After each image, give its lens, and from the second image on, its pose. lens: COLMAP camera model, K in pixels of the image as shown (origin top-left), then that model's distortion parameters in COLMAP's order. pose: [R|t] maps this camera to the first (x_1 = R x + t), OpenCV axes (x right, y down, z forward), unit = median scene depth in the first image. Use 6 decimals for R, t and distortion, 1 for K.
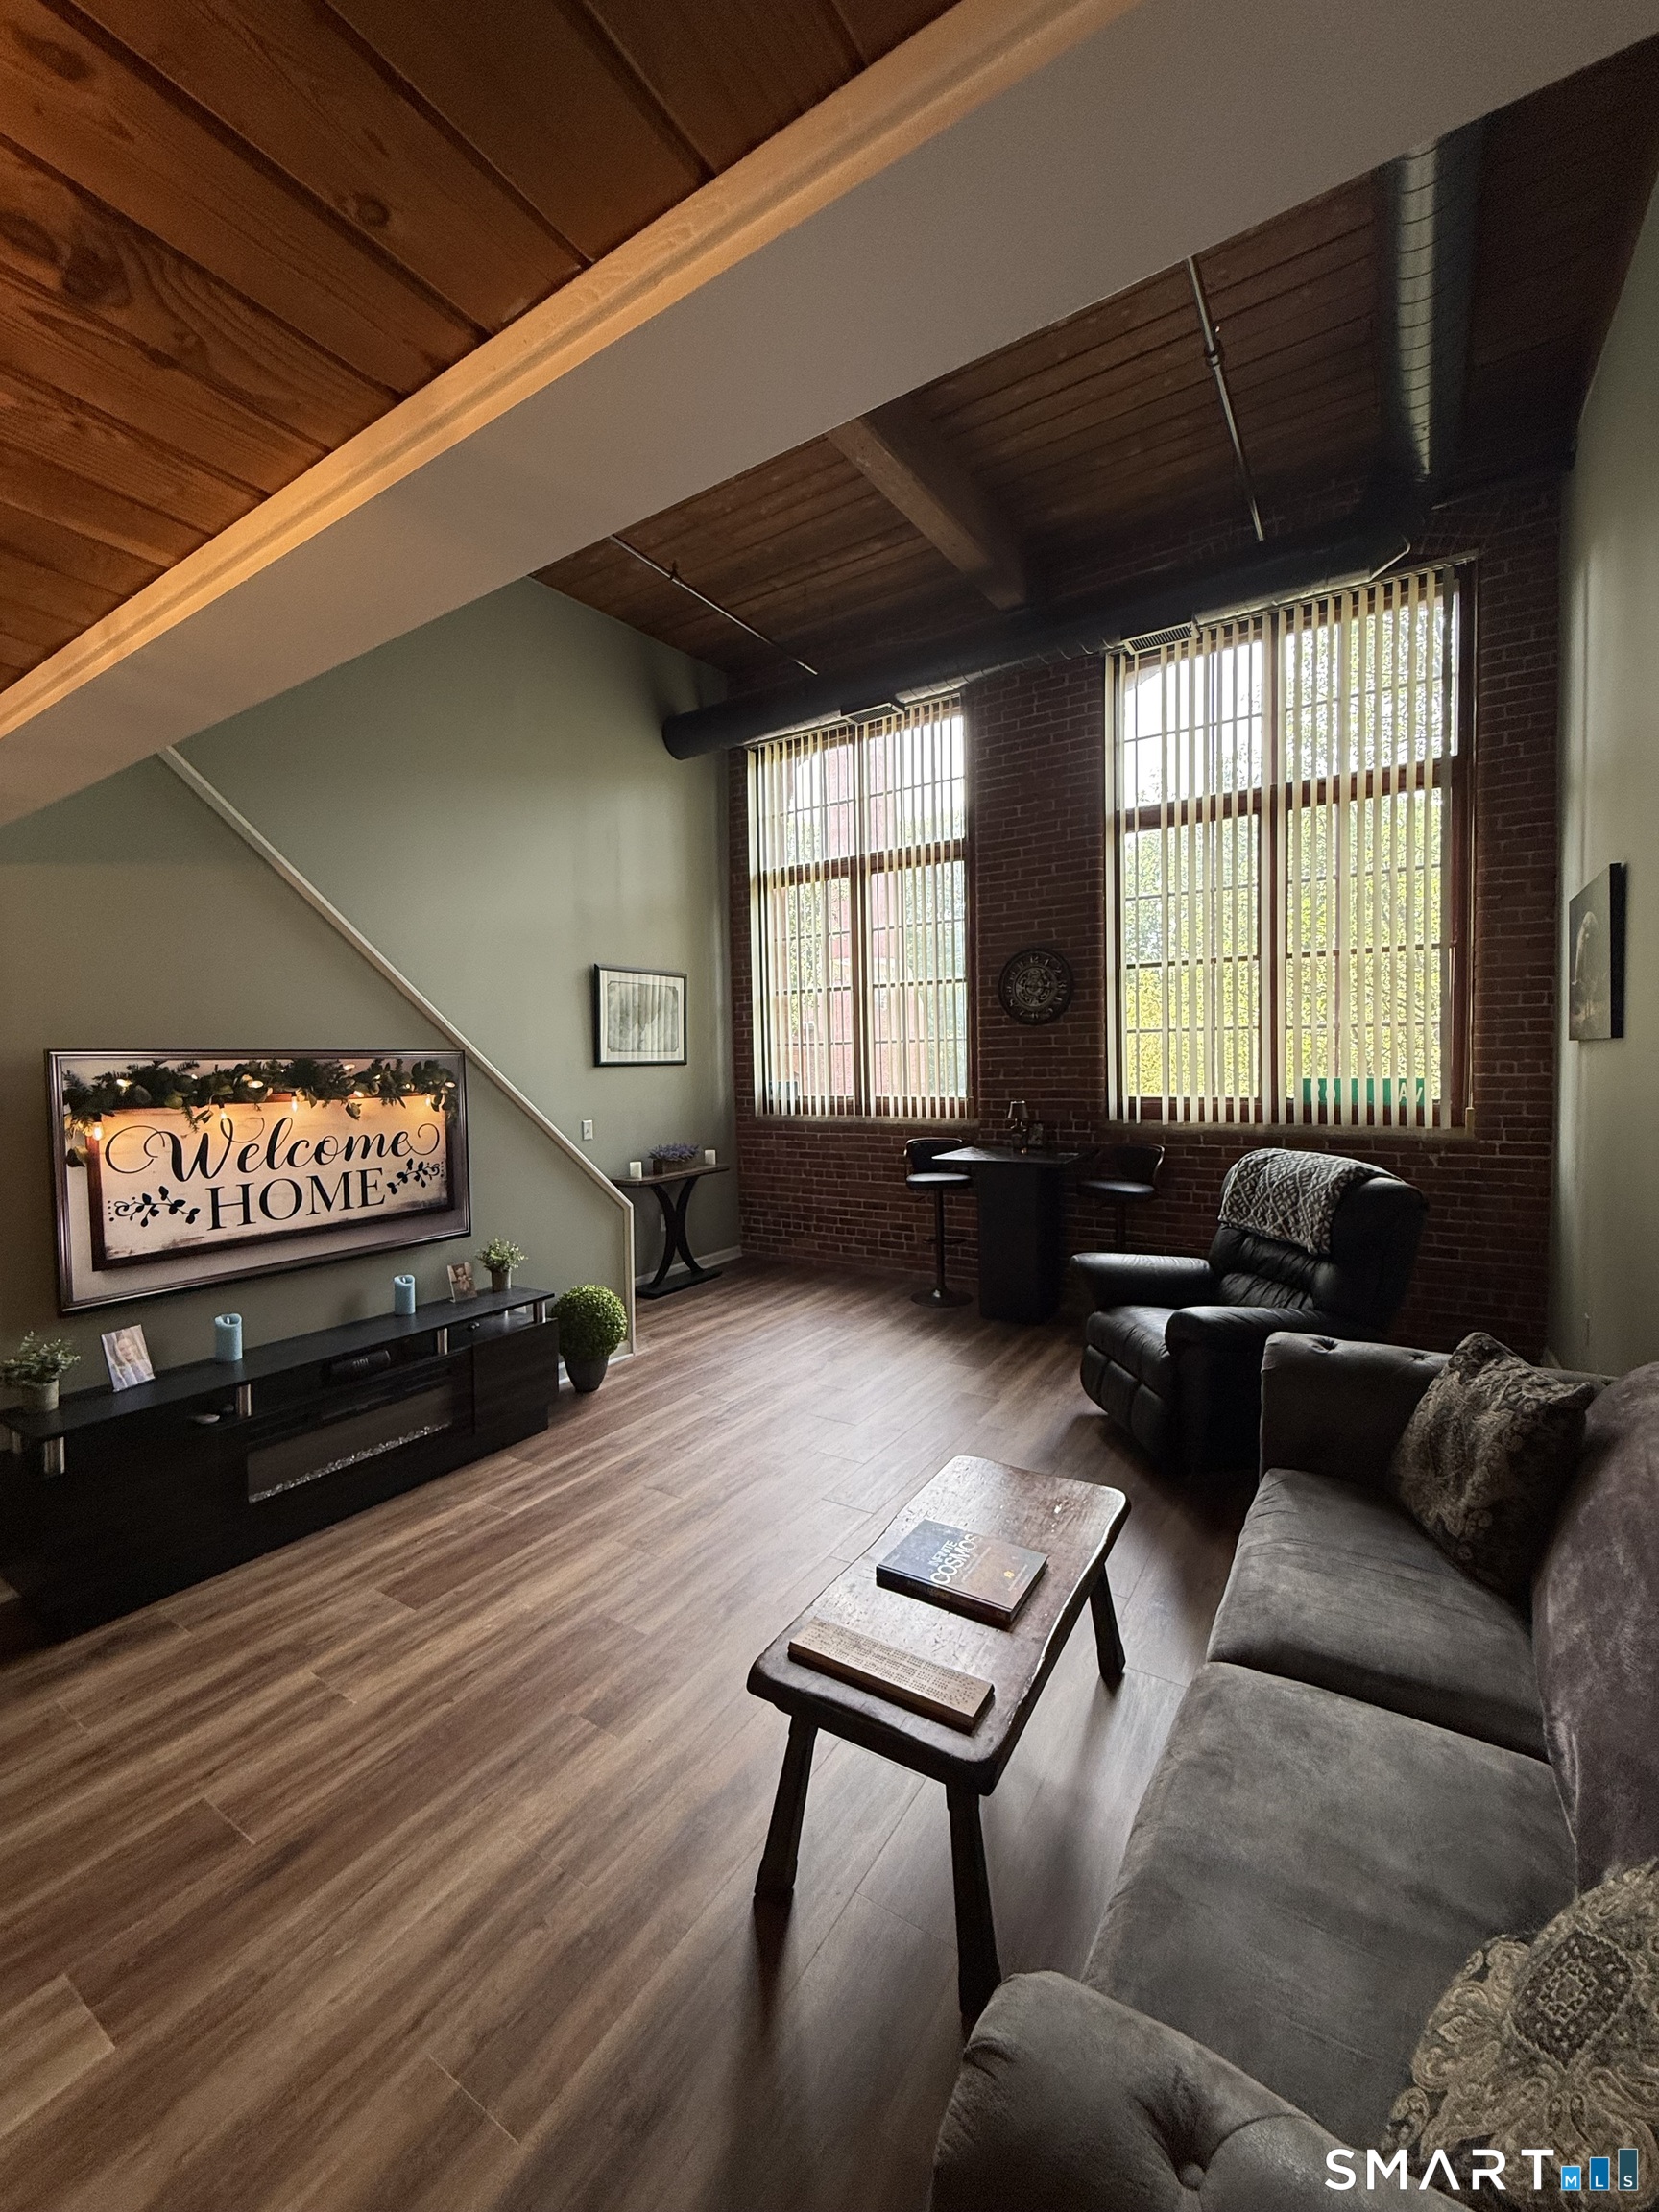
lens RADIAL K [[884.9, 0, 837.8], [0, 884.9, 1109.2], [0, 0, 1]] dist [0.000165, 0.001147]
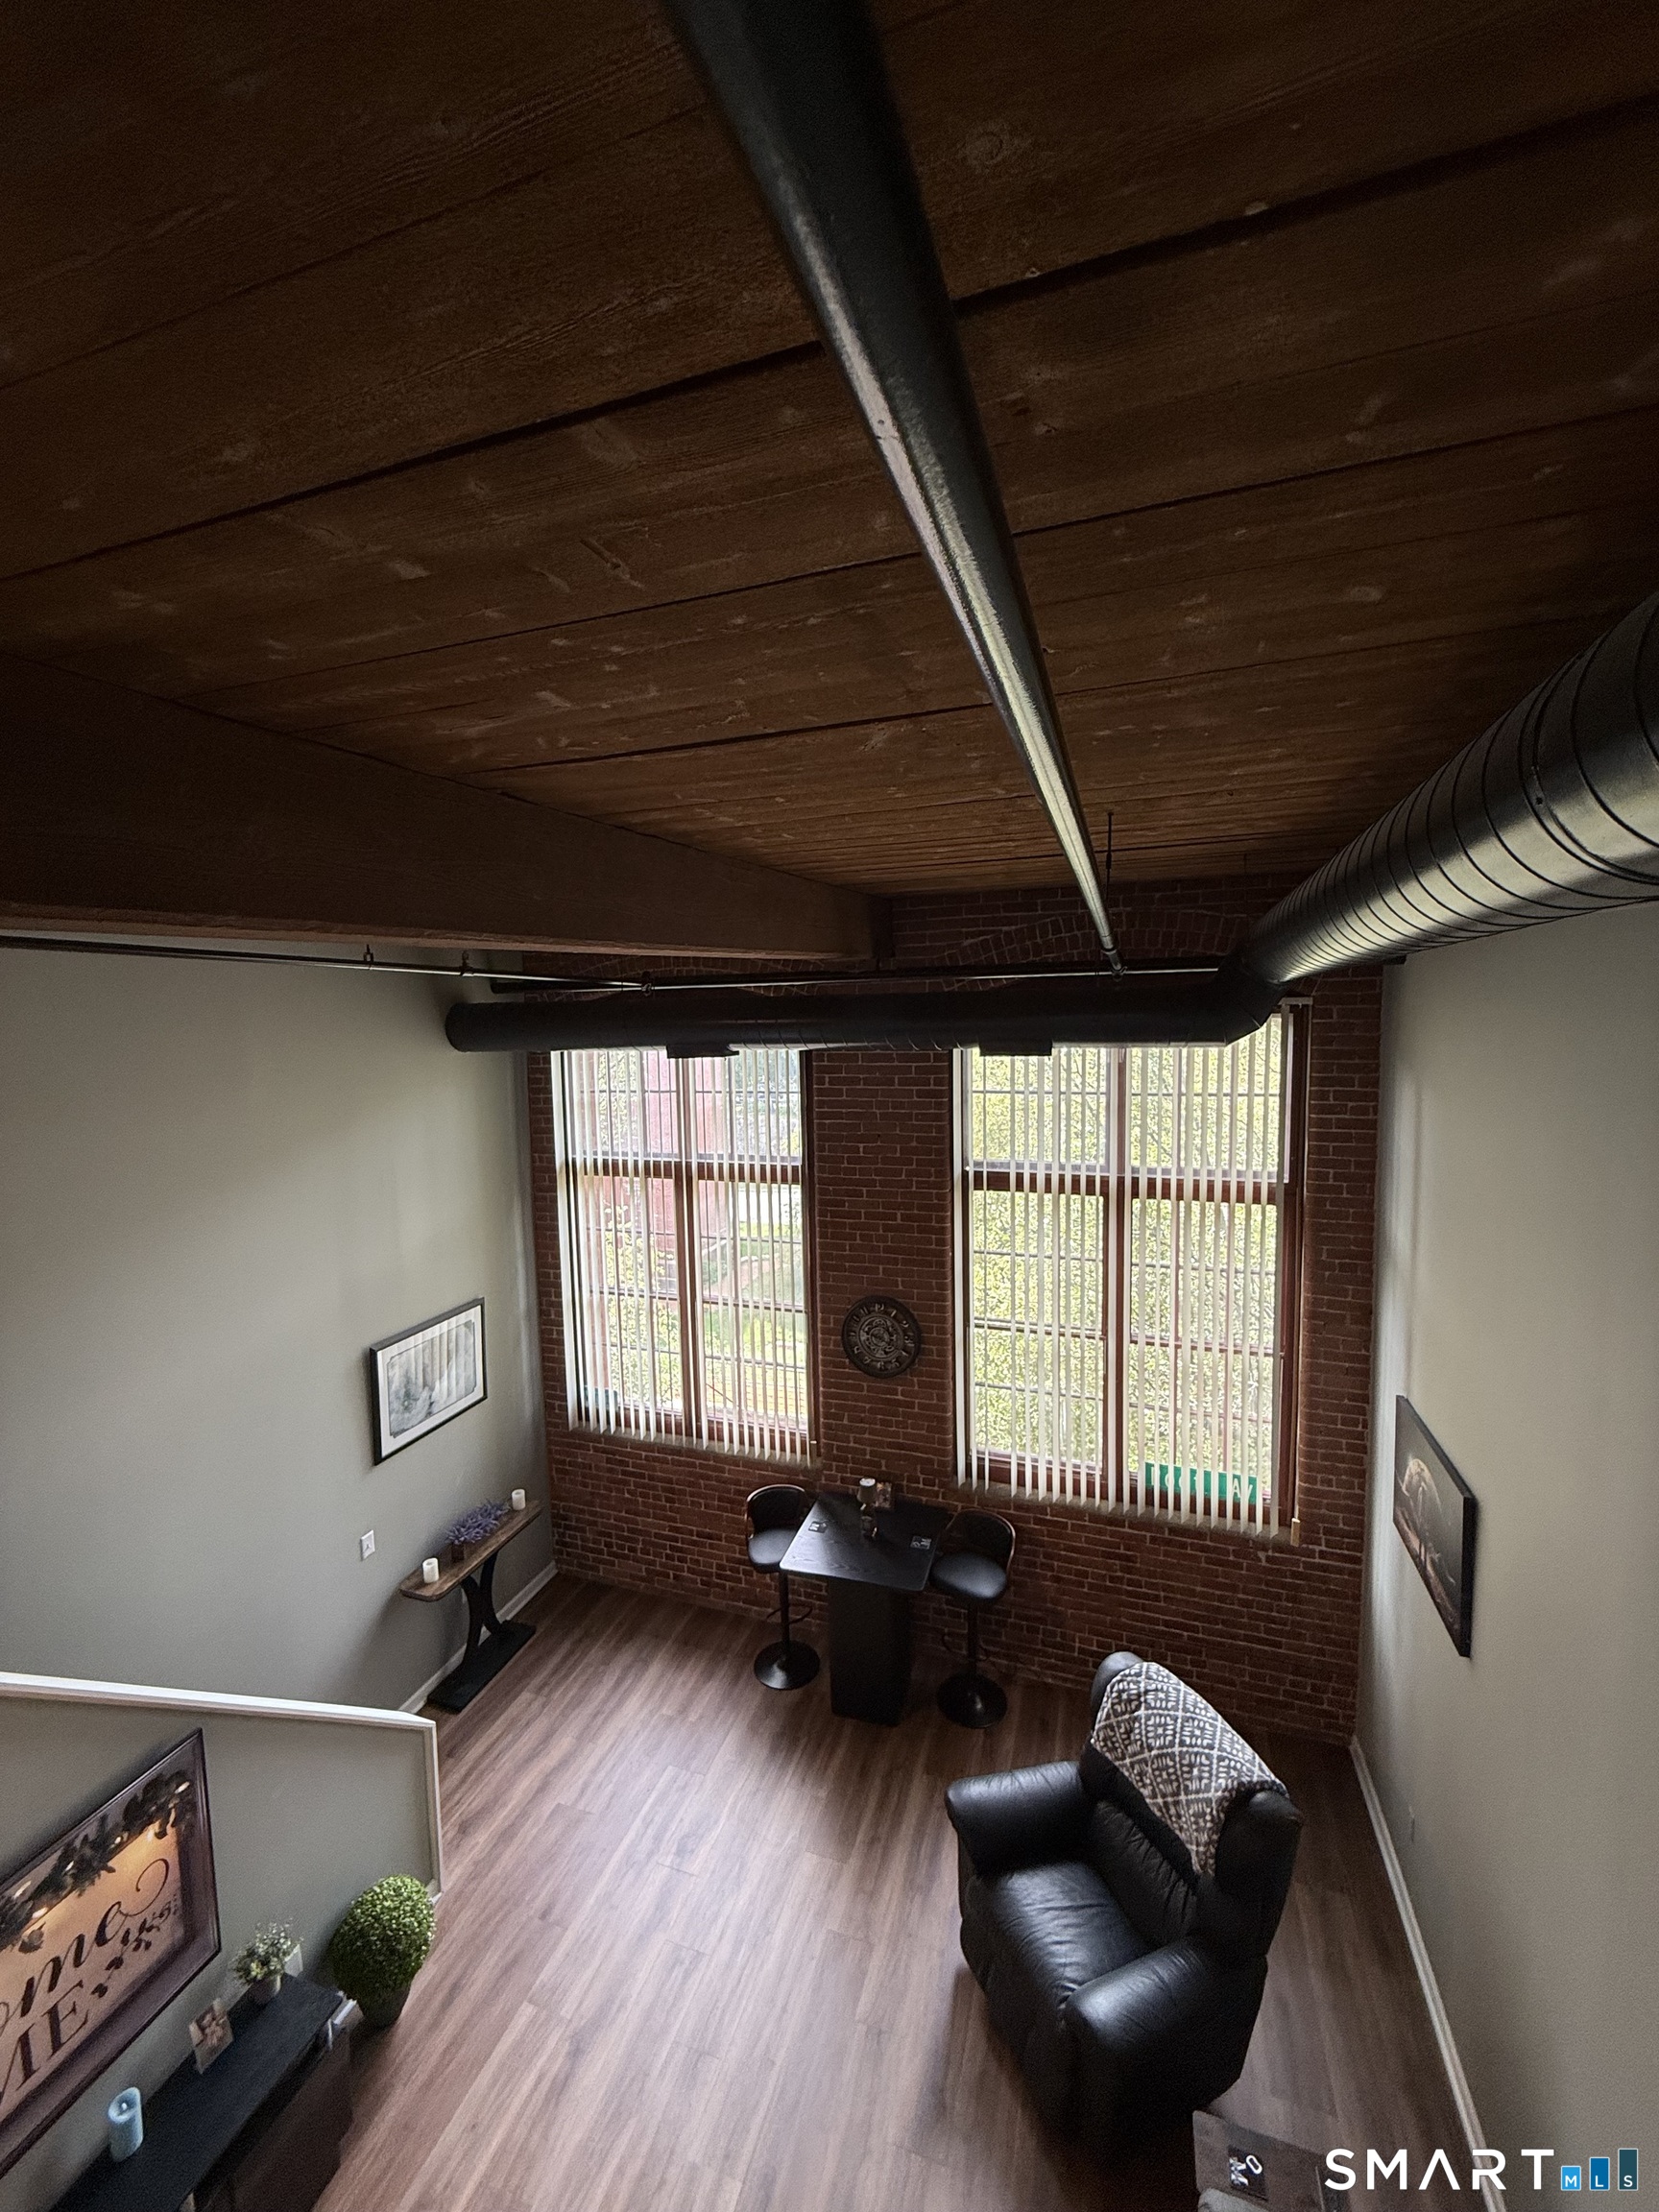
lens RADIAL K [[884.9, 0, 838.7], [0, 884.9, 1094.6], [0, 0, 1]] dist [0.000165, 0.001147]
pose [[0.971960, -0.021451, 0.234166, -0.036508], [0.011088, 0.998904, 0.045483, -0.433643], [-0.234885, -0.041611, 0.971132, 0.100710]]
